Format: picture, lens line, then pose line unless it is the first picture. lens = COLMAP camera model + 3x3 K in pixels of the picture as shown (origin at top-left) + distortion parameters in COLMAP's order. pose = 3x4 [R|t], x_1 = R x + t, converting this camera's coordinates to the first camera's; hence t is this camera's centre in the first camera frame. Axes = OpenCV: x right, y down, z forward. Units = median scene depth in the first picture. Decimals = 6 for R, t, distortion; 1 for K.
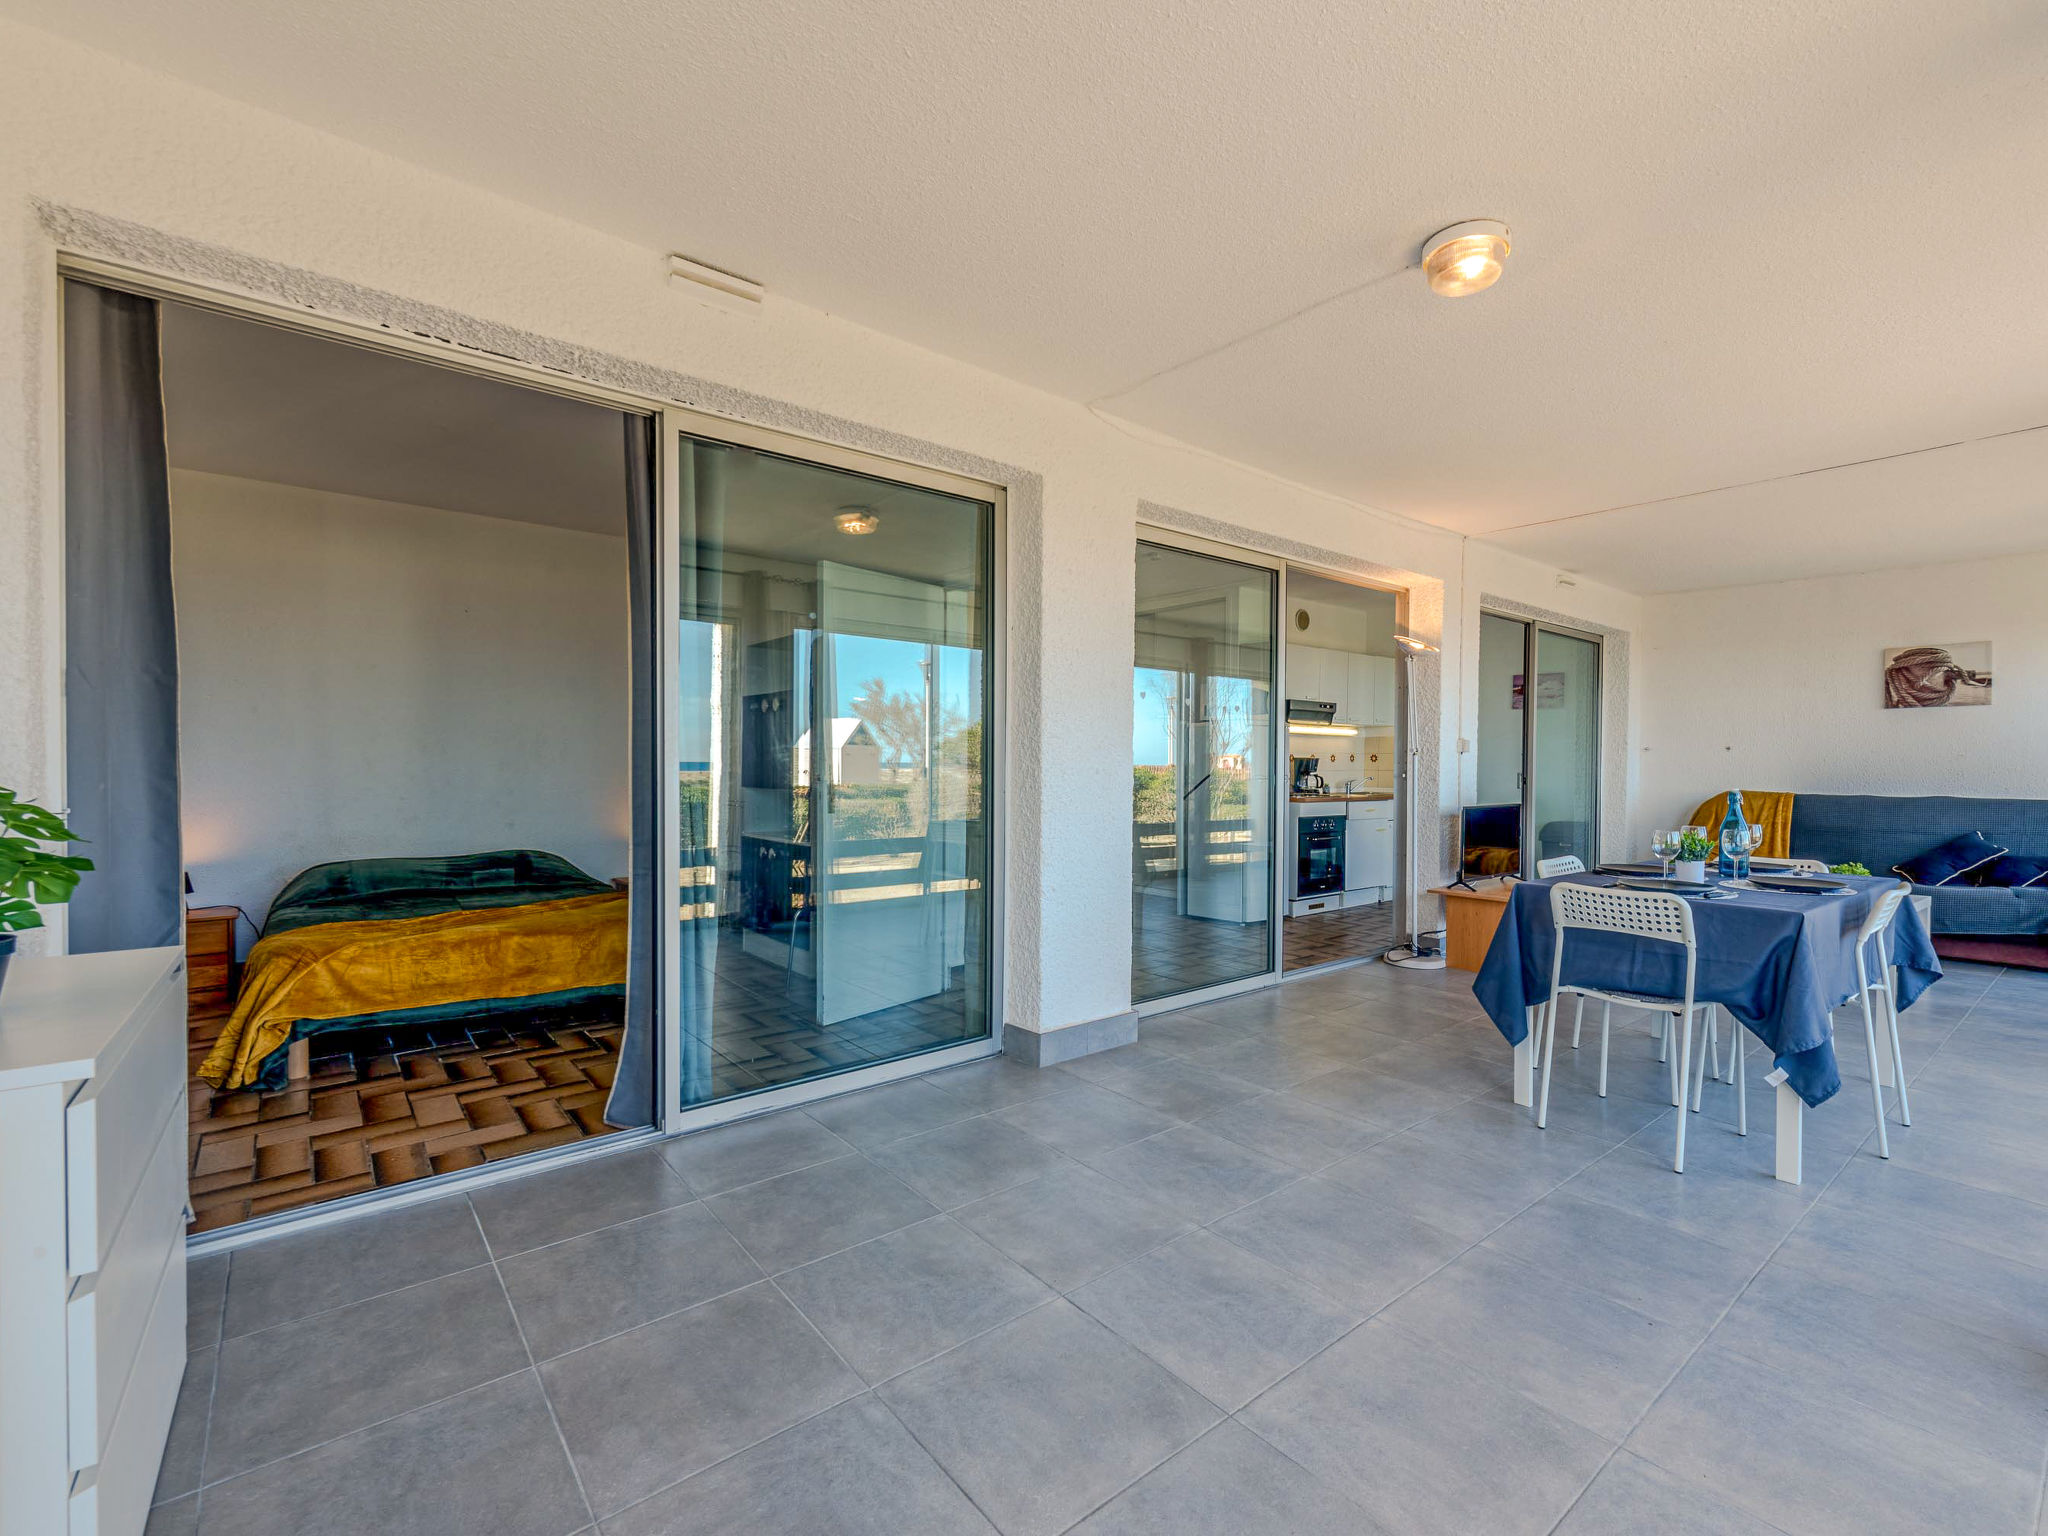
lens RADIAL K [[904.8, 0, 1052.8], [0, 904.8, 775.9], [0, 0, 1]] dist [0.017175, -0.006369]
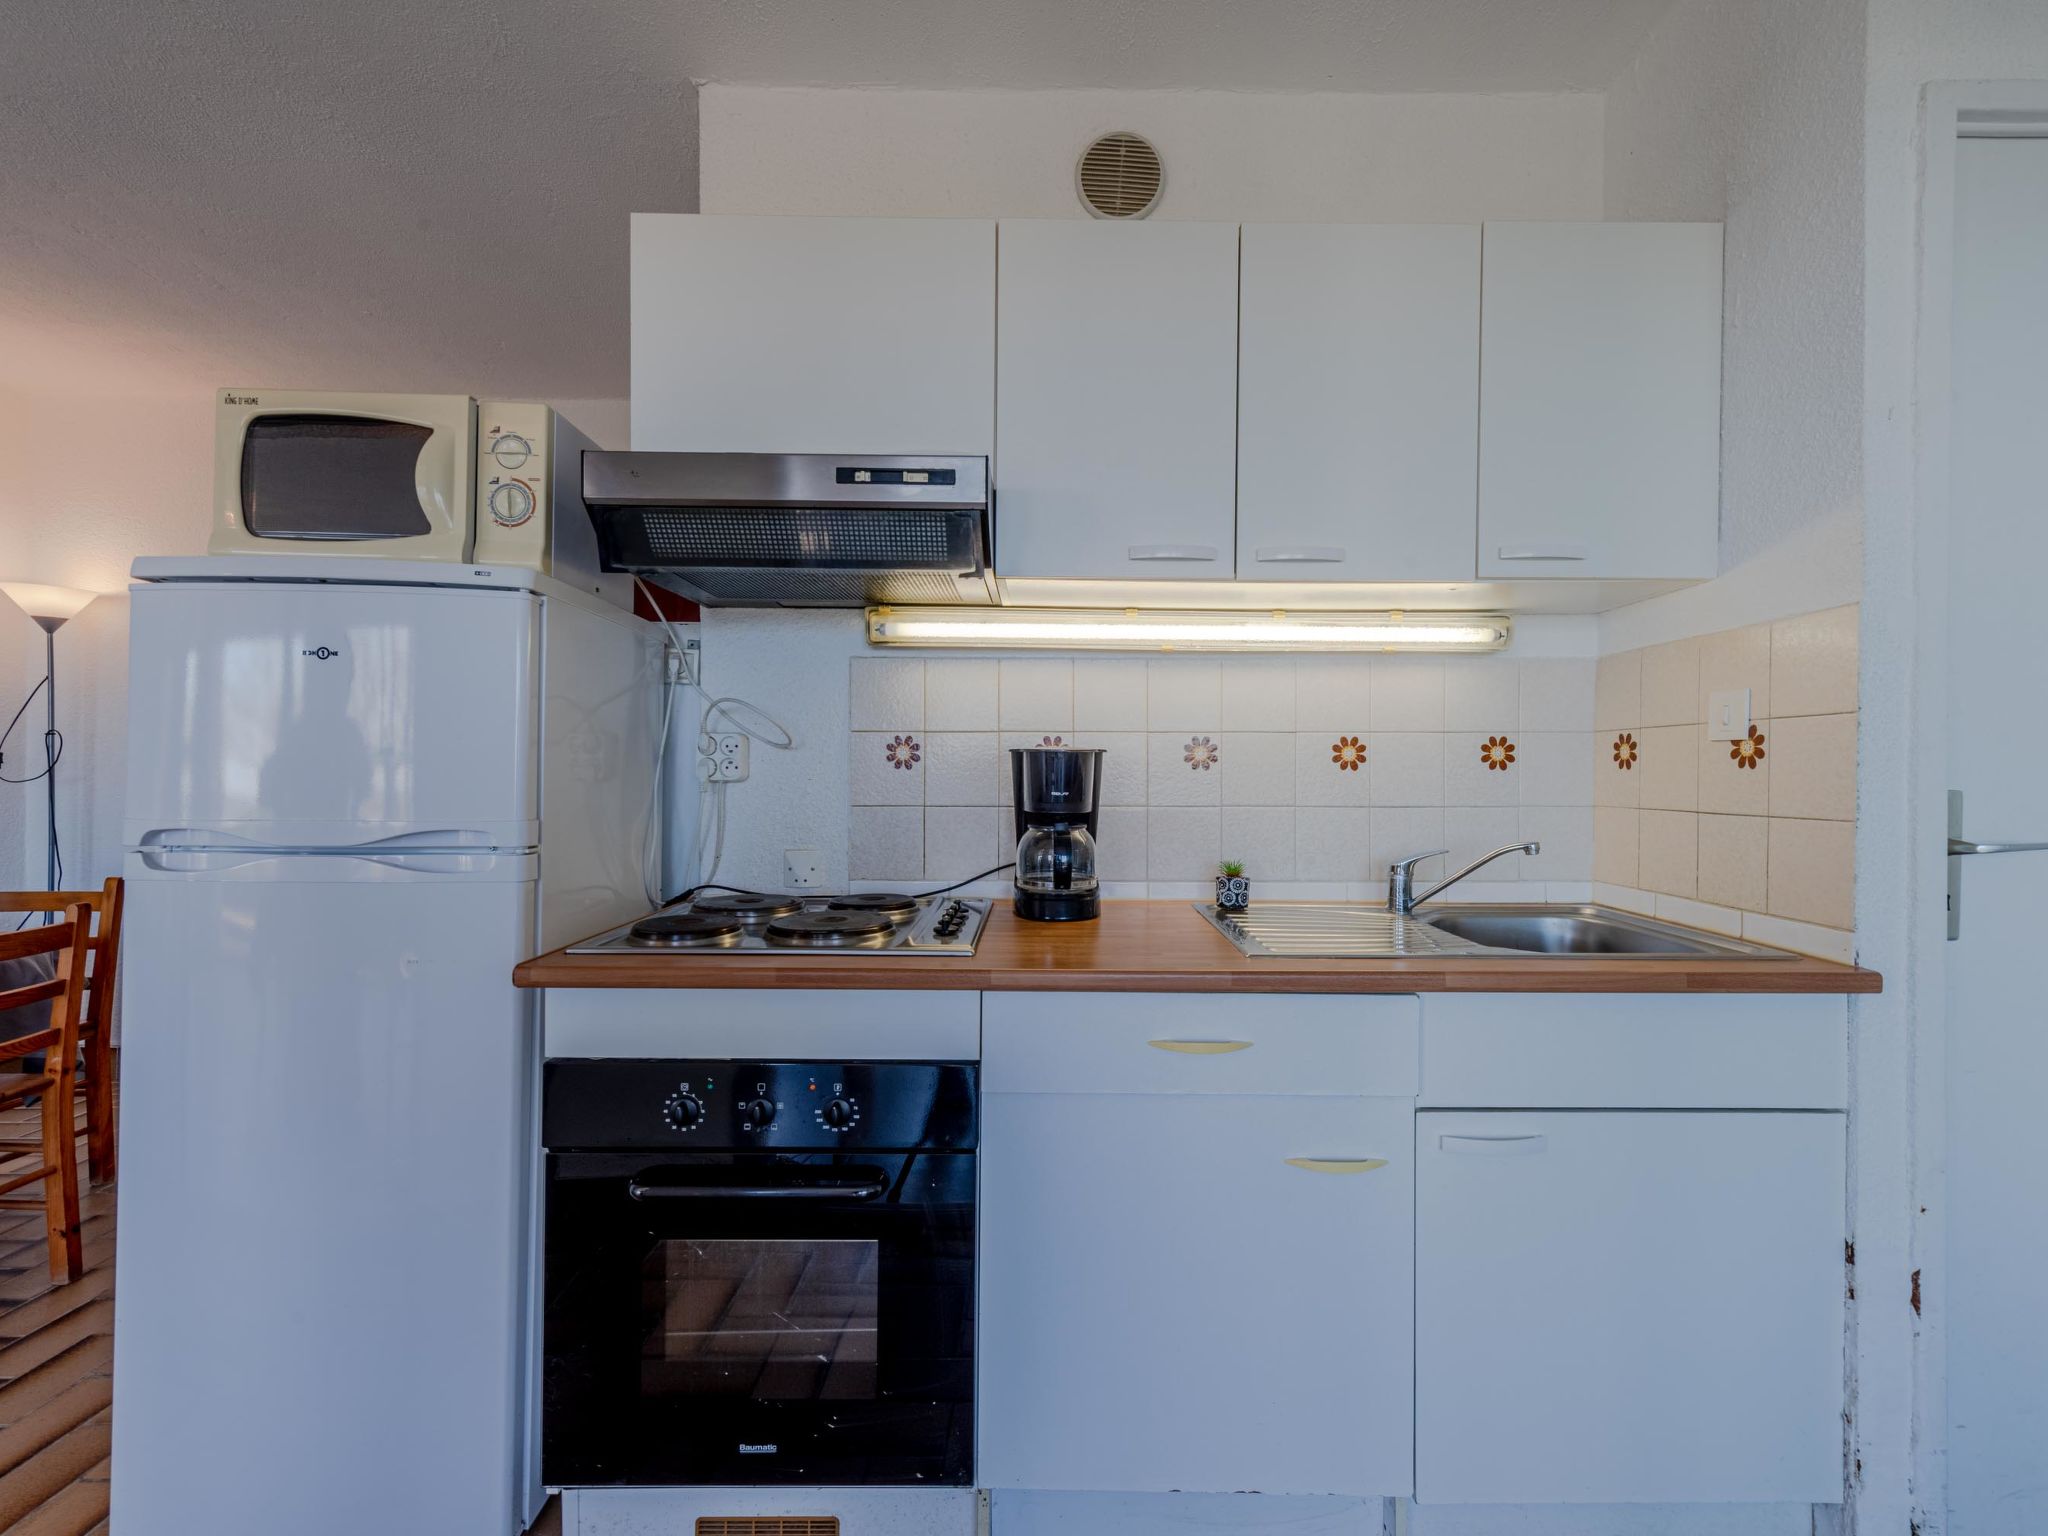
lens RADIAL K [[904.8, 0, 1052.8], [0, 904.8, 775.9], [0, 0, 1]] dist [0.017175, -0.006369]
pose [[0.775582, -0.000883, -0.631246, 0.526271], [-0.010151, 0.999852, -0.013870, -0.012967], [0.631165, 0.017165, 0.775458, 1.022829]]
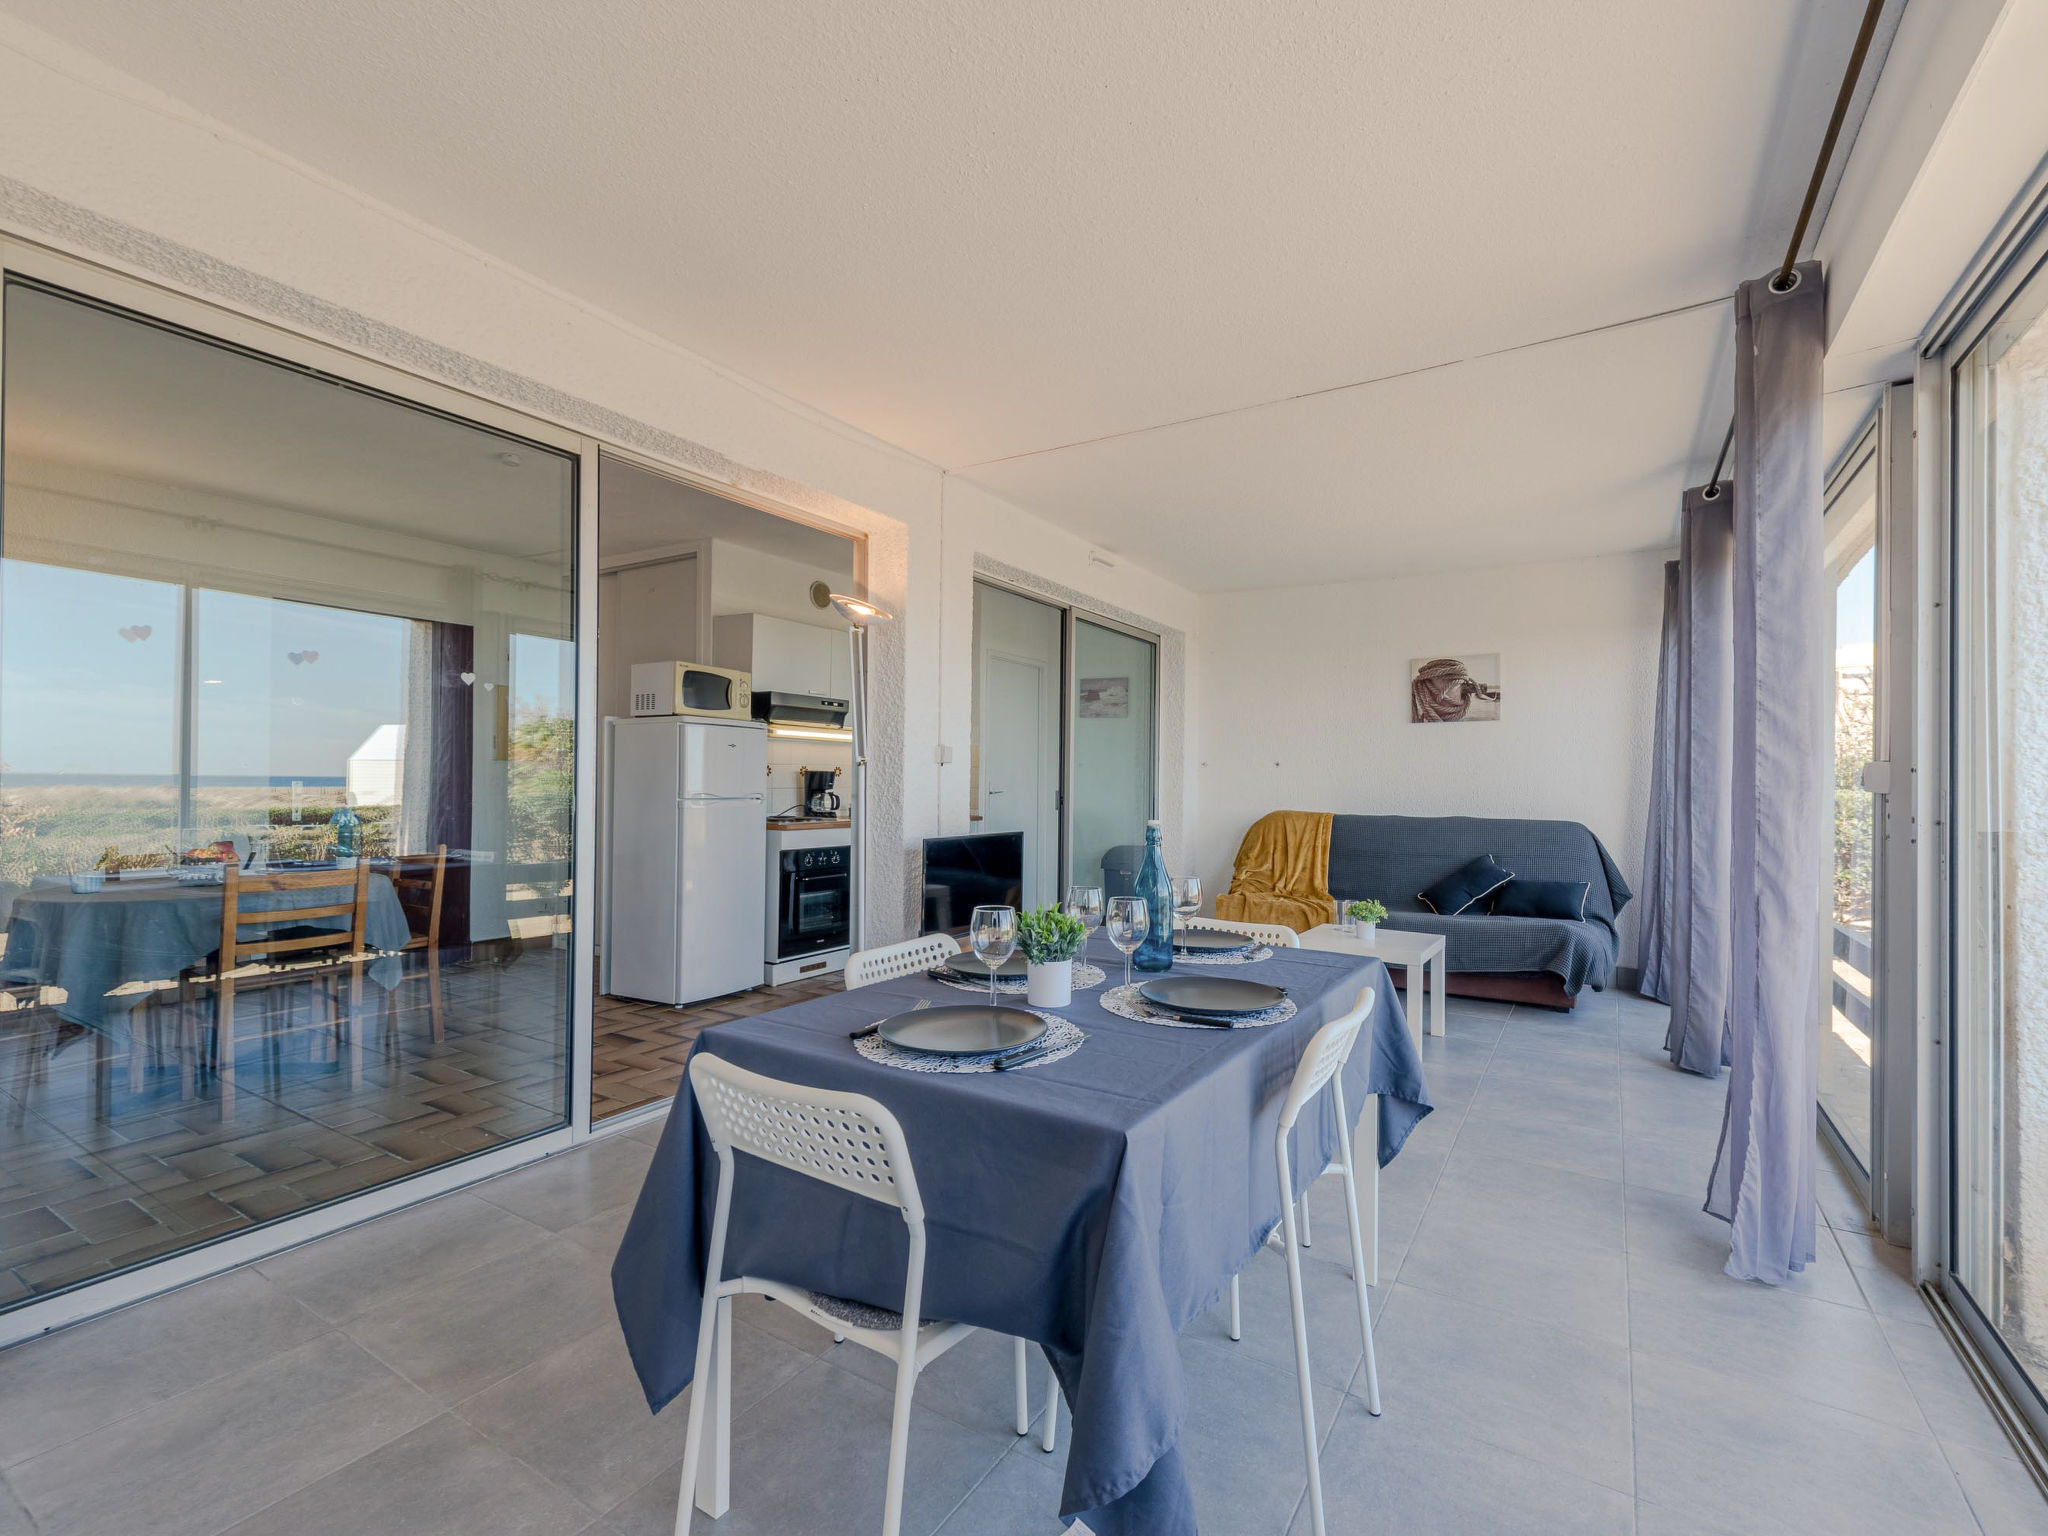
lens RADIAL K [[904.8, 0, 1052.8], [0, 904.8, 775.9], [0, 0, 1]] dist [0.017175, -0.006369]
pose [[0.944613, 0.005849, 0.328135, 0.265408], [0.000062, 0.999838, -0.017999, -0.002359], [-0.328187, 0.017023, 0.944459, 0.250283]]
